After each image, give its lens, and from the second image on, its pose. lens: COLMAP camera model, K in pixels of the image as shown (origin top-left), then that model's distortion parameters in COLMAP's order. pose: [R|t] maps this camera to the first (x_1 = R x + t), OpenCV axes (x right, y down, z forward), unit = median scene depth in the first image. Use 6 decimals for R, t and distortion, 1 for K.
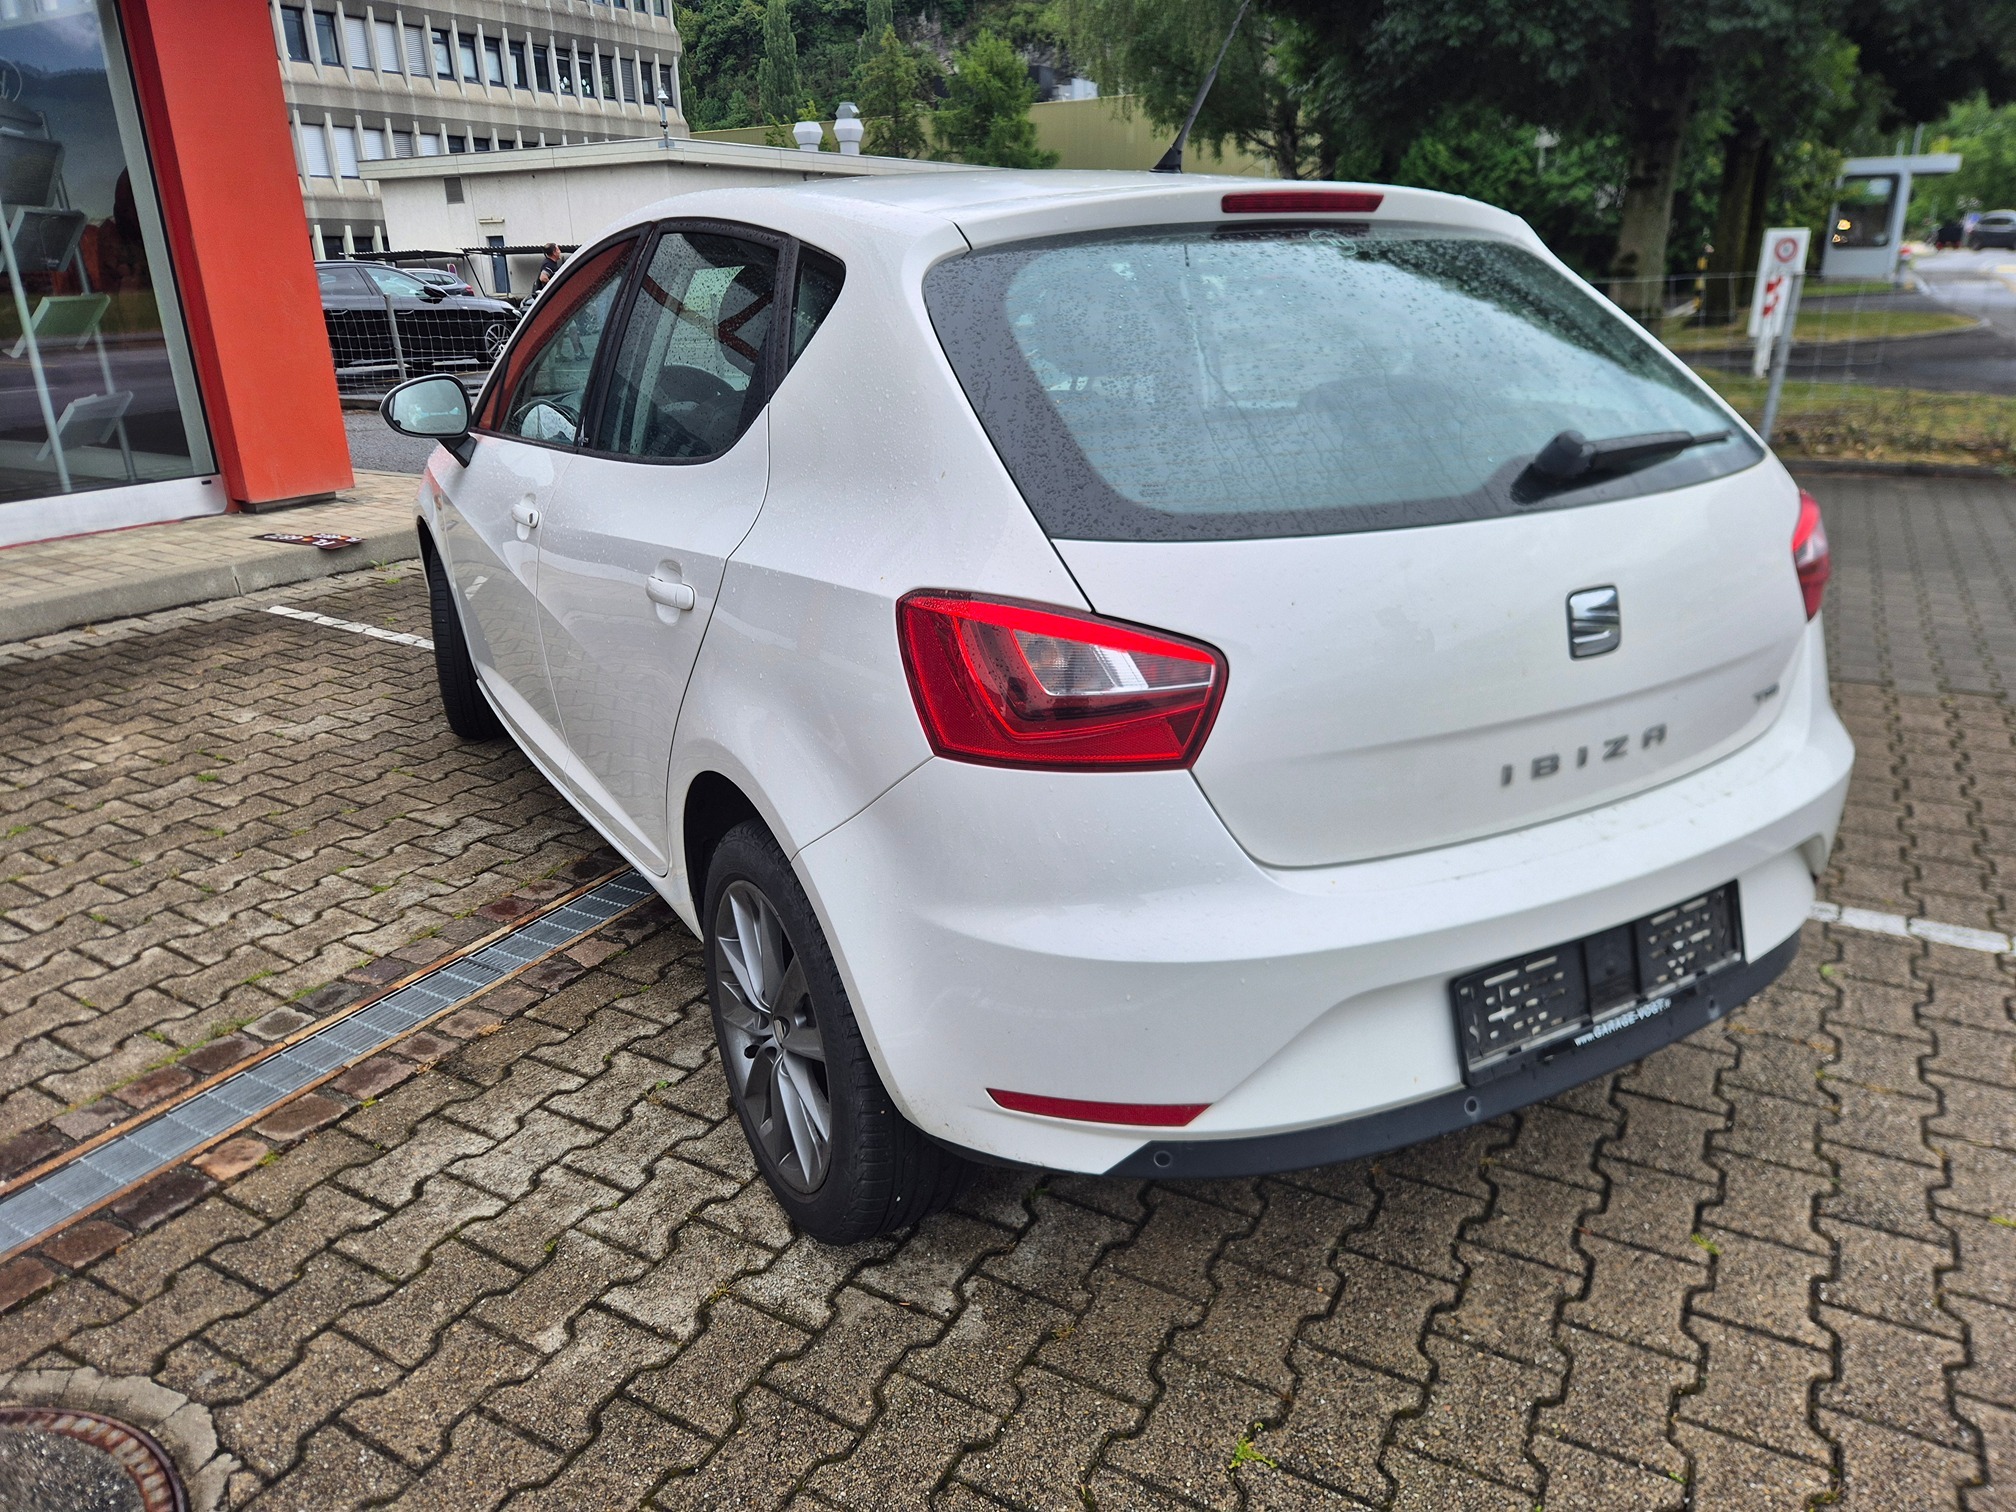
lens RADIAL K [[1343.9, 0, 976.6], [0, 1343.9, 773.2], [0, 0, 1]] dist [0.067297, -0.048898]
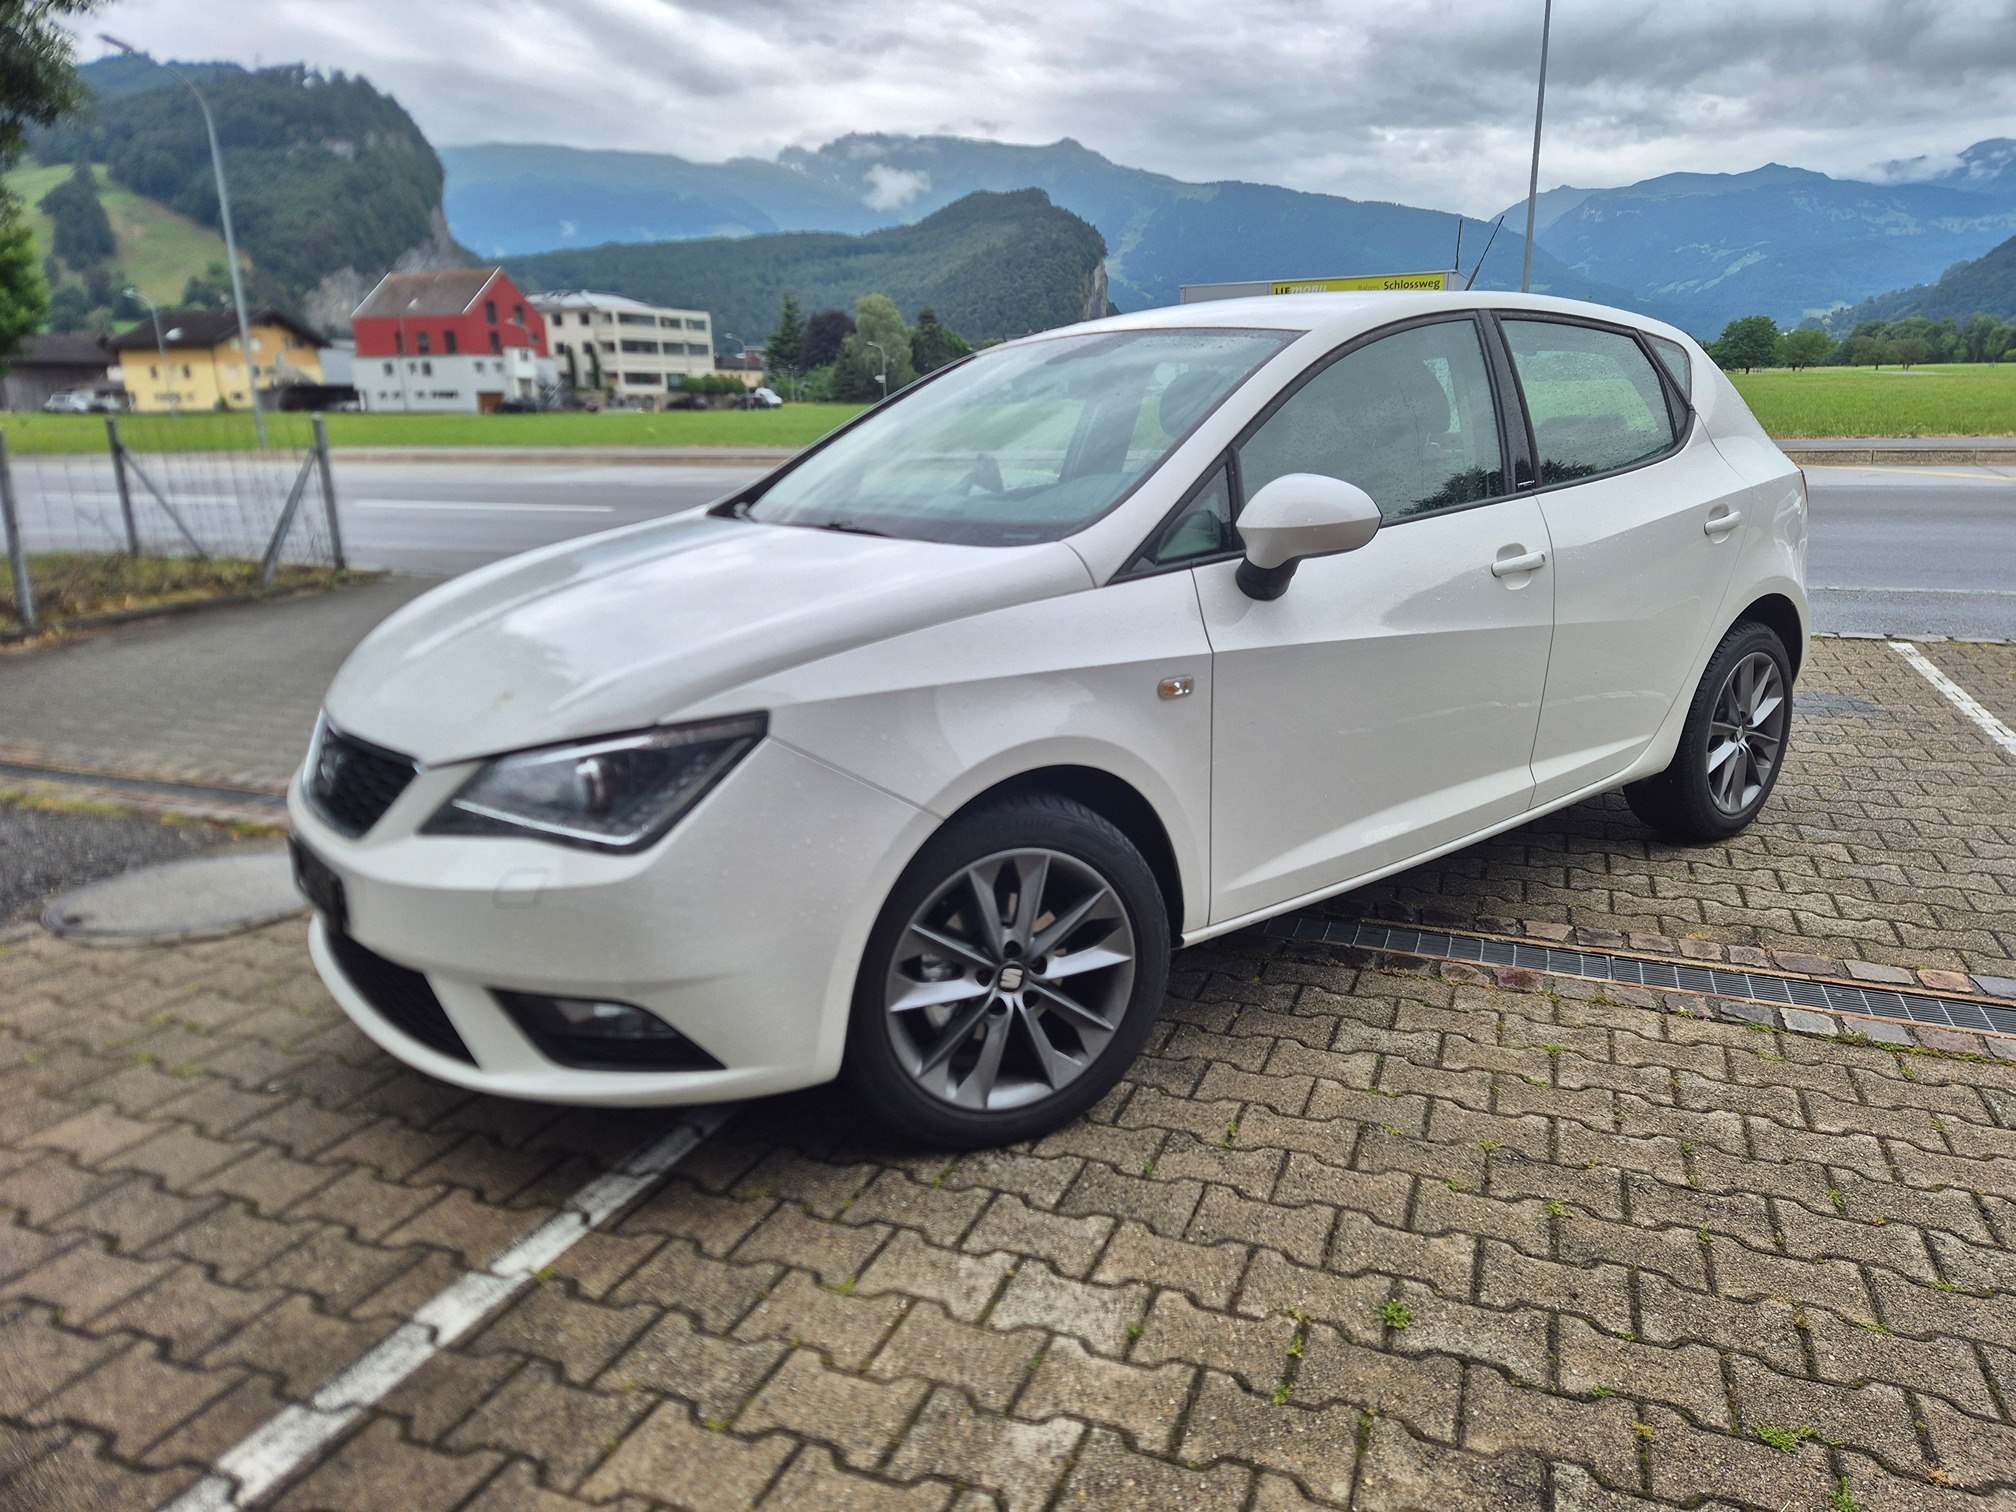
lens RADIAL K [[1343.9, 0, 1009.9], [0, 1343.9, 745.2], [0, 0, 1]] dist [0.067297, -0.048898]
pose [[-0.151361, -0.225379, 0.962442, -1.453526], [0.369369, 0.890232, 0.266559, -0.541042], [-0.916873, 0.395843, -0.051498, 1.608373]]
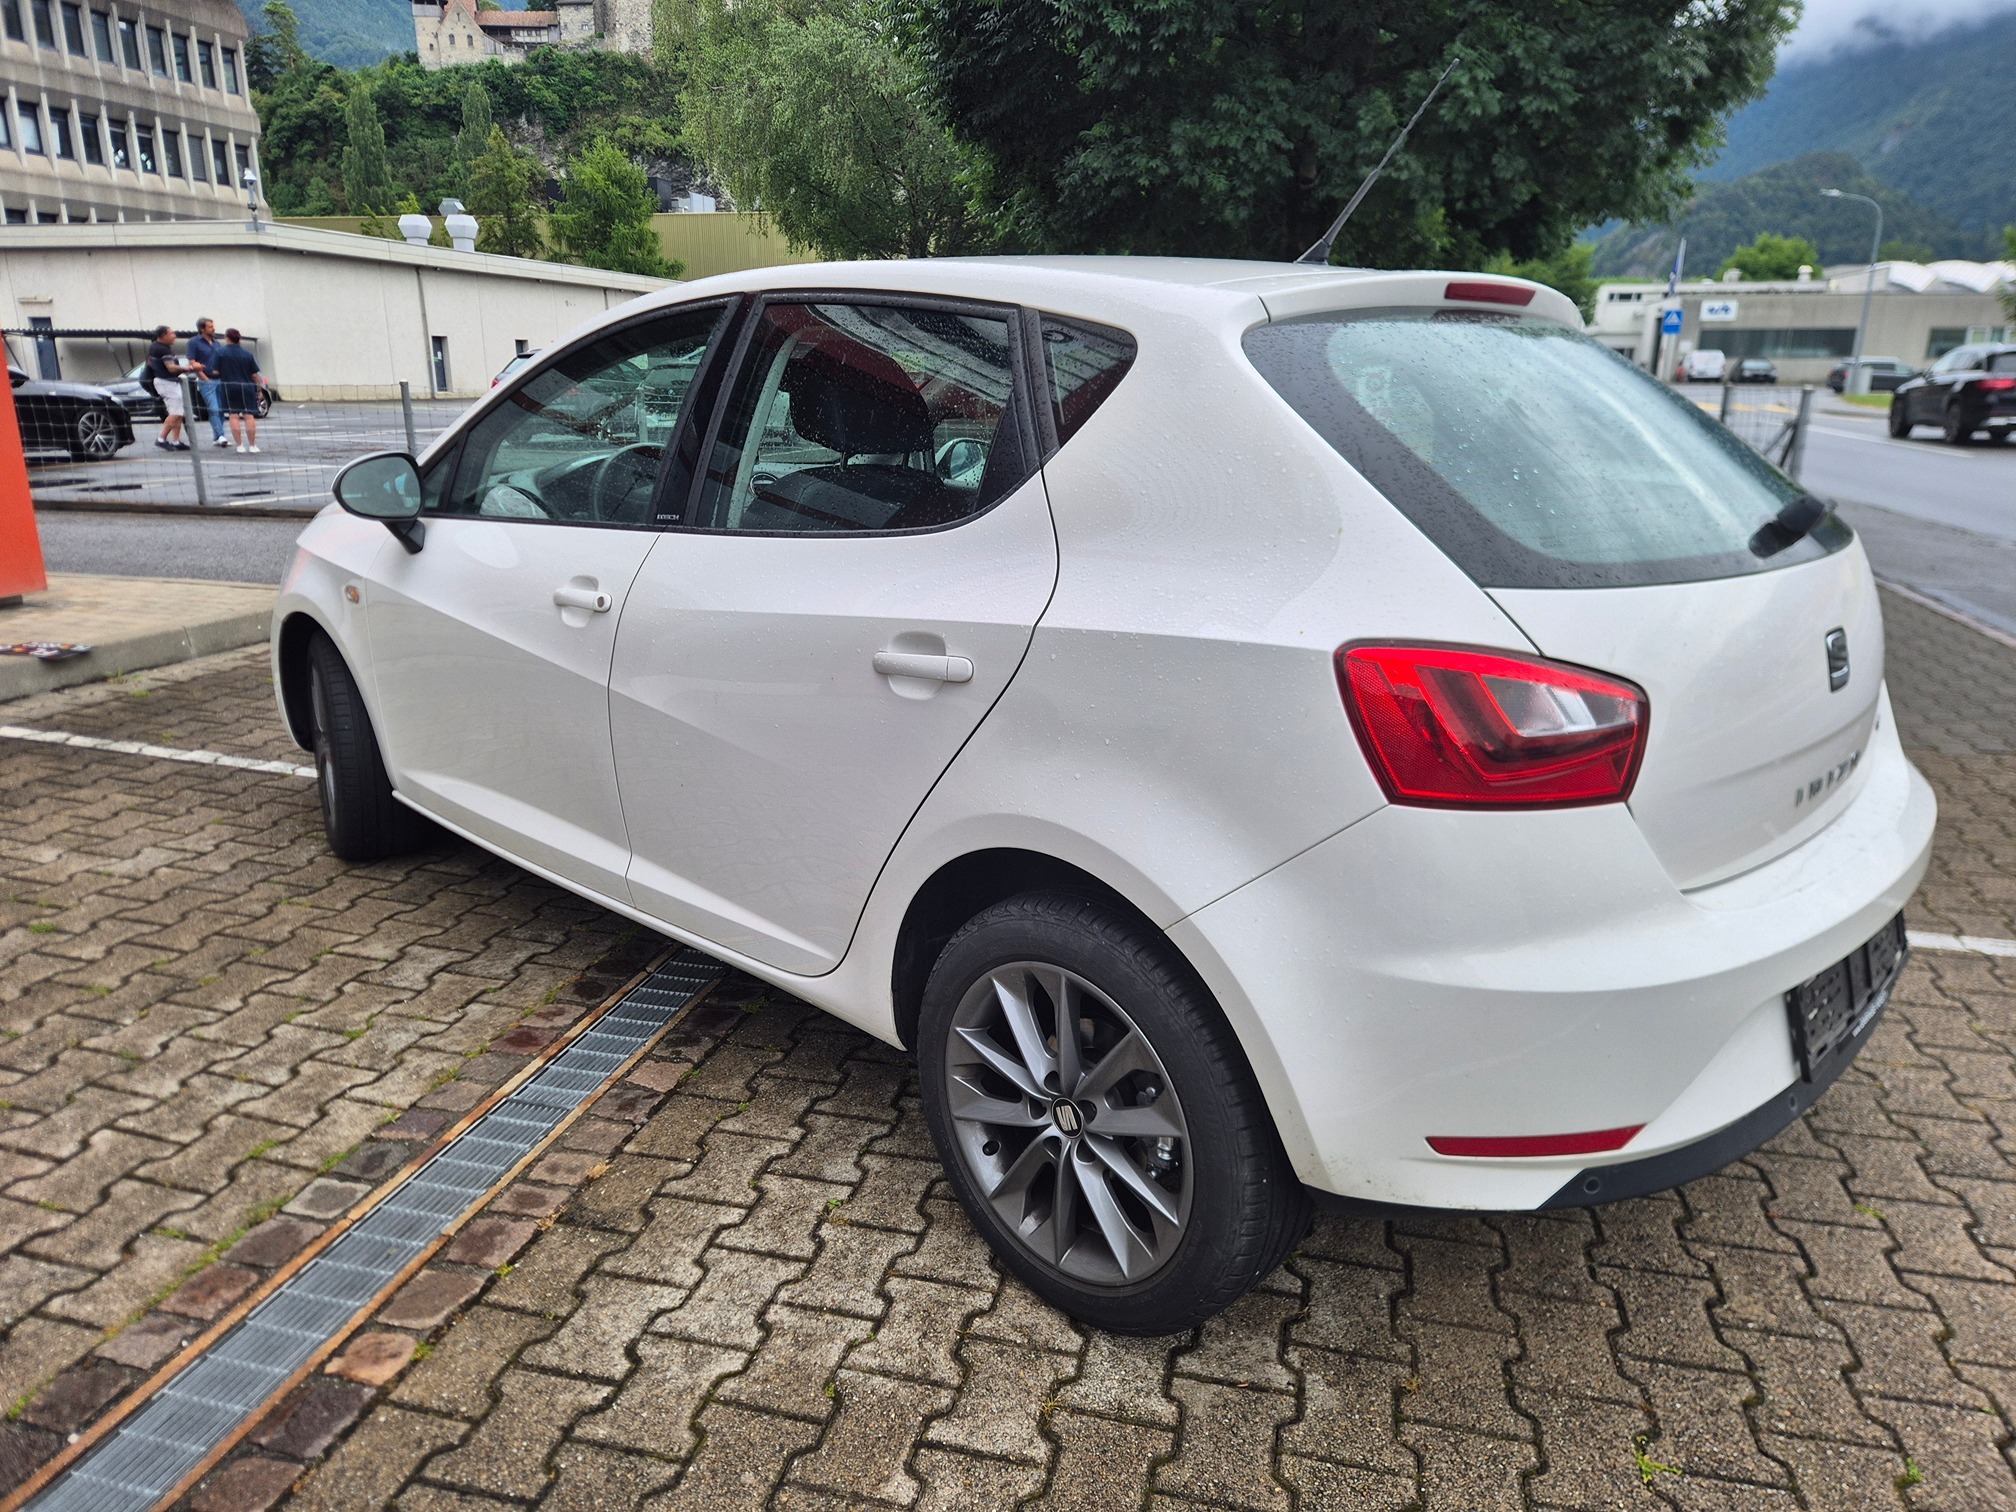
lens RADIAL K [[1343.9, 0, 993.2], [0, 1343.9, 784.8], [0, 0, 1]] dist [0.067297, -0.048898]
pose [[0.961478, -0.052770, 0.269769, -0.345169], [0.070220, 0.995990, -0.055443, 0.004922], [-0.265761, 0.072250, 0.961328, 0.062643]]
